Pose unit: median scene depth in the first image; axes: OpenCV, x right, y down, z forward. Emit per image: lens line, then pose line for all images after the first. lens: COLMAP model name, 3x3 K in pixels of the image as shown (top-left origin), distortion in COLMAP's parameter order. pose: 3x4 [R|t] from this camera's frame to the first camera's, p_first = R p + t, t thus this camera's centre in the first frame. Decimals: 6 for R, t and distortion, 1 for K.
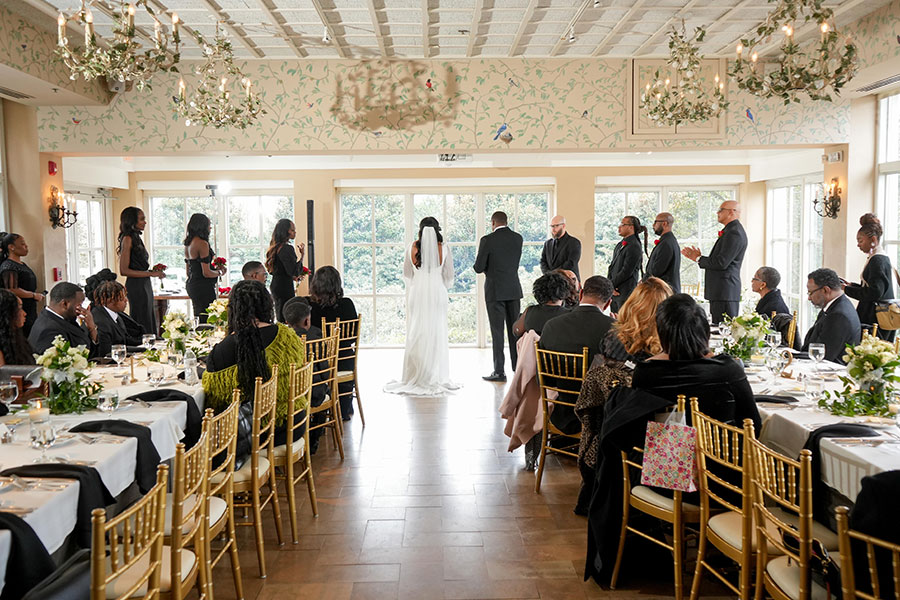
lens RADIAL K [[870.2, 0, 450.0], [0, 870.2, 300.0], [0, 0, 1]] dist [0.010569, -0.011143]
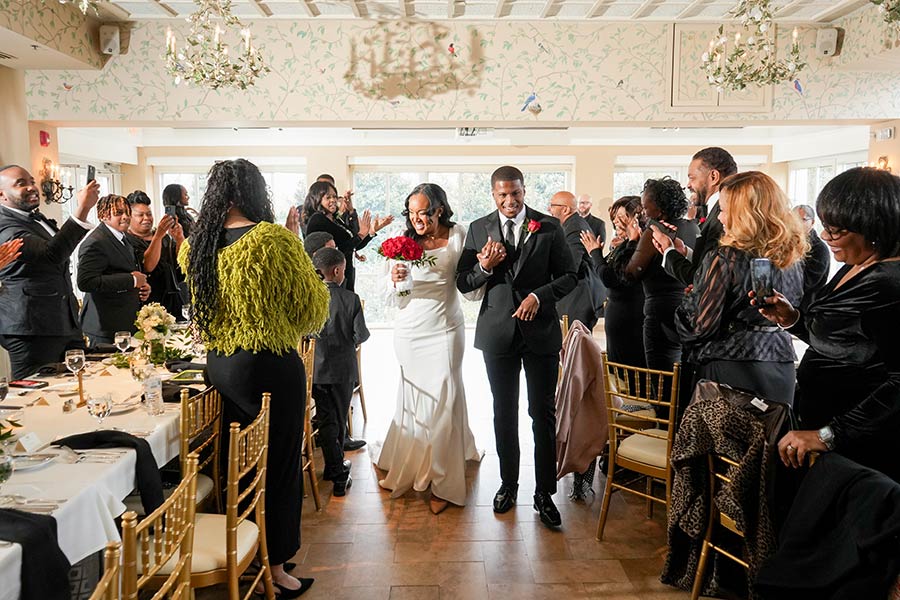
lens RADIAL K [[758.4, 0, 450.0], [0, 758.4, 300.0], [0, 0, 1]] dist [-0.003192, -0.000576]
pose [[0.999966, 0.008023, 0.001868, -0.025136], [-0.008088, 0.999259, 0.037623, -0.013720], [-0.001565, -0.037637, 0.999290, 0.191774]]
